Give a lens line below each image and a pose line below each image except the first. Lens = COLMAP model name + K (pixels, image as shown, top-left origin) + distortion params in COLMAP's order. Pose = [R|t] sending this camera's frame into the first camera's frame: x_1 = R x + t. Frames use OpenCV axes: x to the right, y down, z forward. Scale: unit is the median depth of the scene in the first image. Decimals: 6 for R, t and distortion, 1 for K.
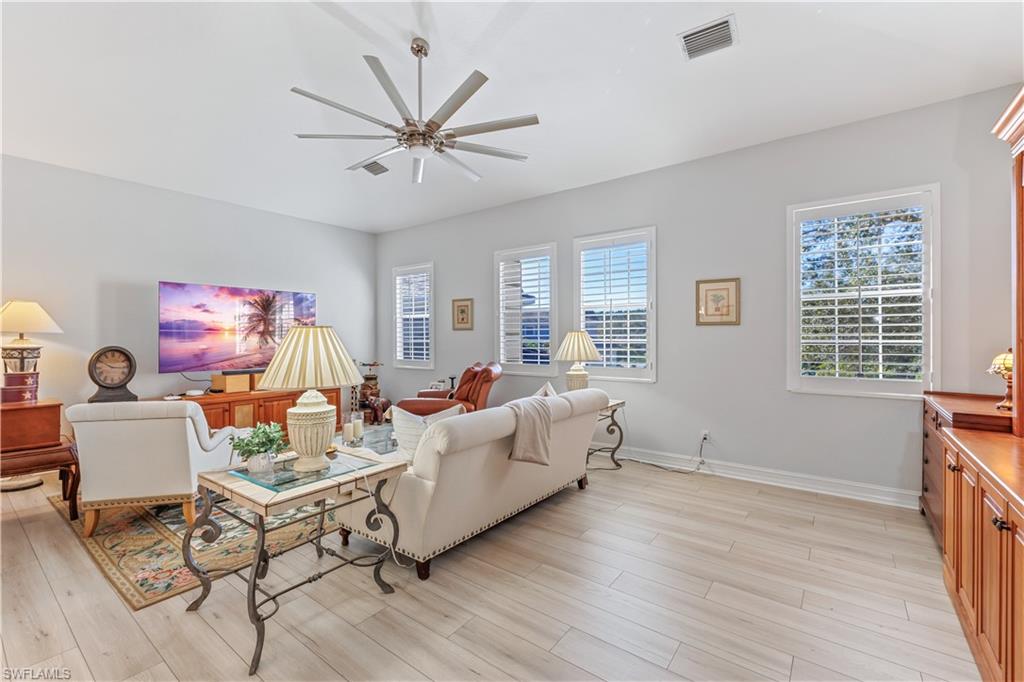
lens RADIAL K [[434.8, 0, 509.5], [0, 434.8, 335.3], [0, 0, 1]] dist [-0.002038, -0.000132]
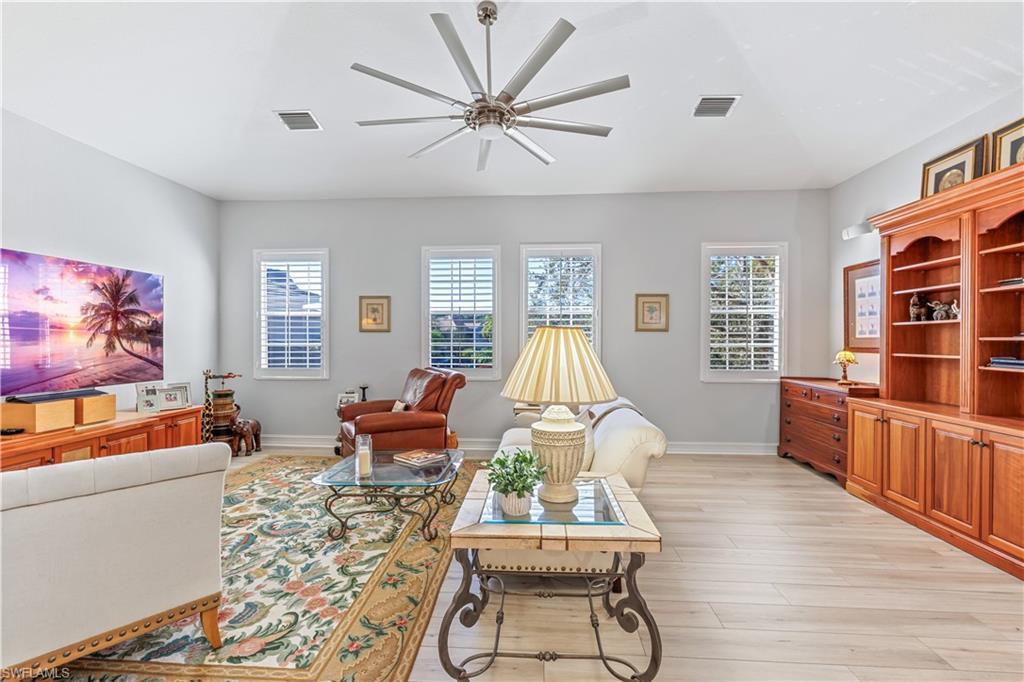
lens RADIAL K [[434.8, 0, 508.4], [0, 434.8, 341.3], [0, 0, 1]] dist [-0.002038, -0.000132]
pose [[0.838215, 0.000019, 0.545340, -0.427237], [-0.005738, 0.999945, 0.008785, -0.002746], [-0.545310, -0.010493, 0.838169, 0.149155]]
